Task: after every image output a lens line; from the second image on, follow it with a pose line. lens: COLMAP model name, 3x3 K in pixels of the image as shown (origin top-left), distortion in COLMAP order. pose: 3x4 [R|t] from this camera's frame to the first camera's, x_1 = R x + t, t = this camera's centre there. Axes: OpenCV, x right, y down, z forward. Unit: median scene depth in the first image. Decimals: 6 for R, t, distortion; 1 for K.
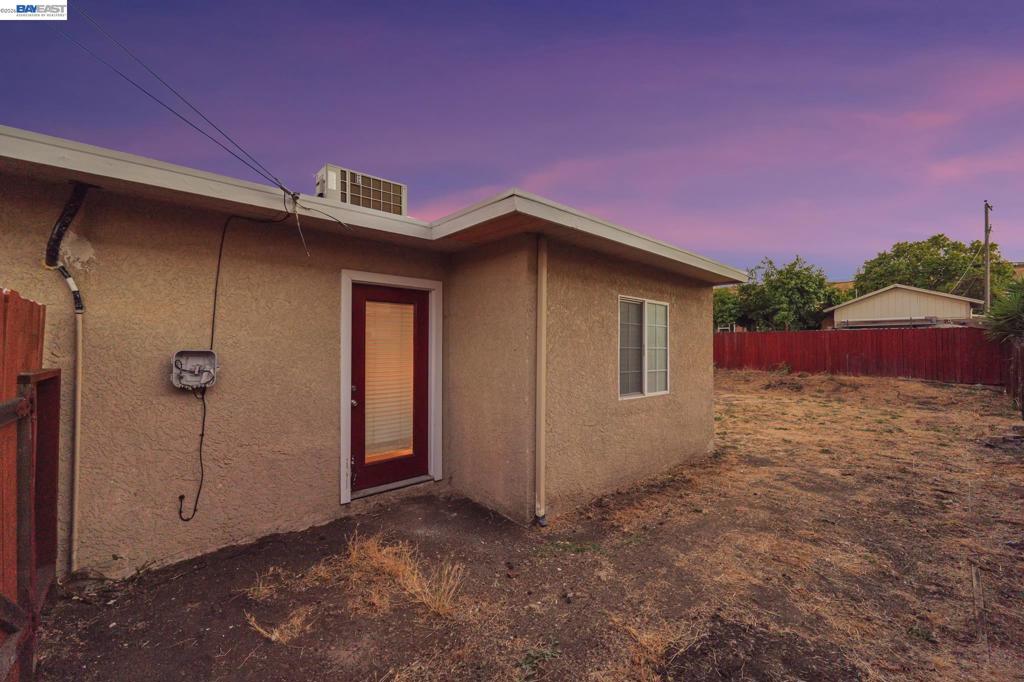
lens RADIAL K [[417.8, 0, 506.2], [0, 417.8, 340.2], [0, 0, 1]] dist [-0.011176, 0.000008]
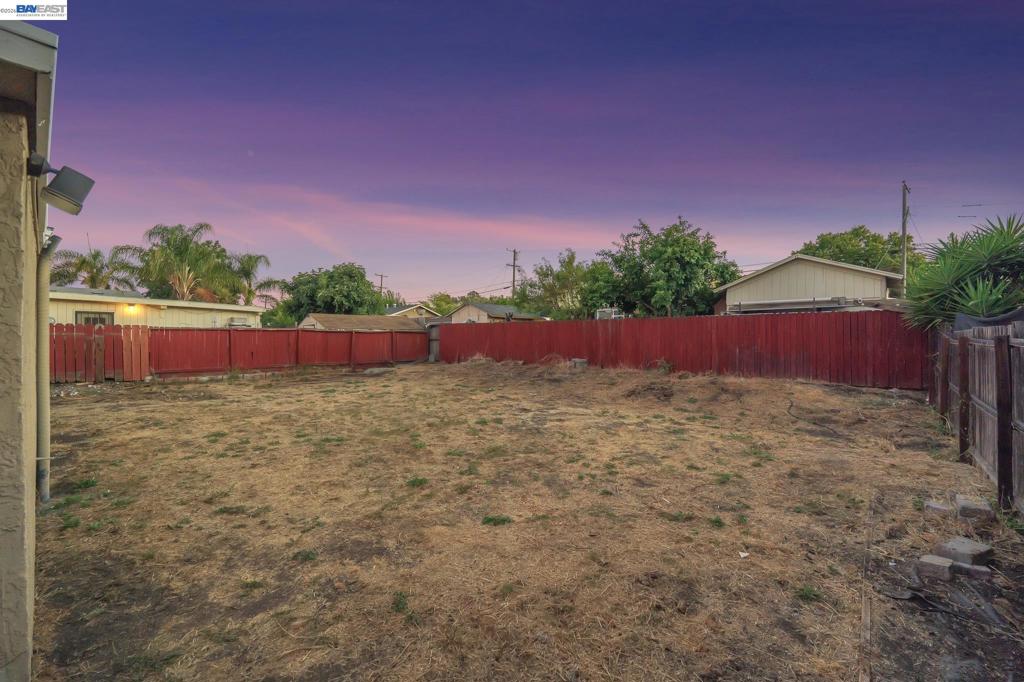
lens RADIAL K [[417.8, 0, 515.7], [0, 417.8, 341.5], [0, 0, 1]] dist [-0.011176, 0.000008]
pose [[0.993455, -0.002310, 0.114202, 0.336323], [-0.000163, 0.999766, 0.021641, 0.006448], [-0.114225, -0.021518, 0.993222, 0.296187]]
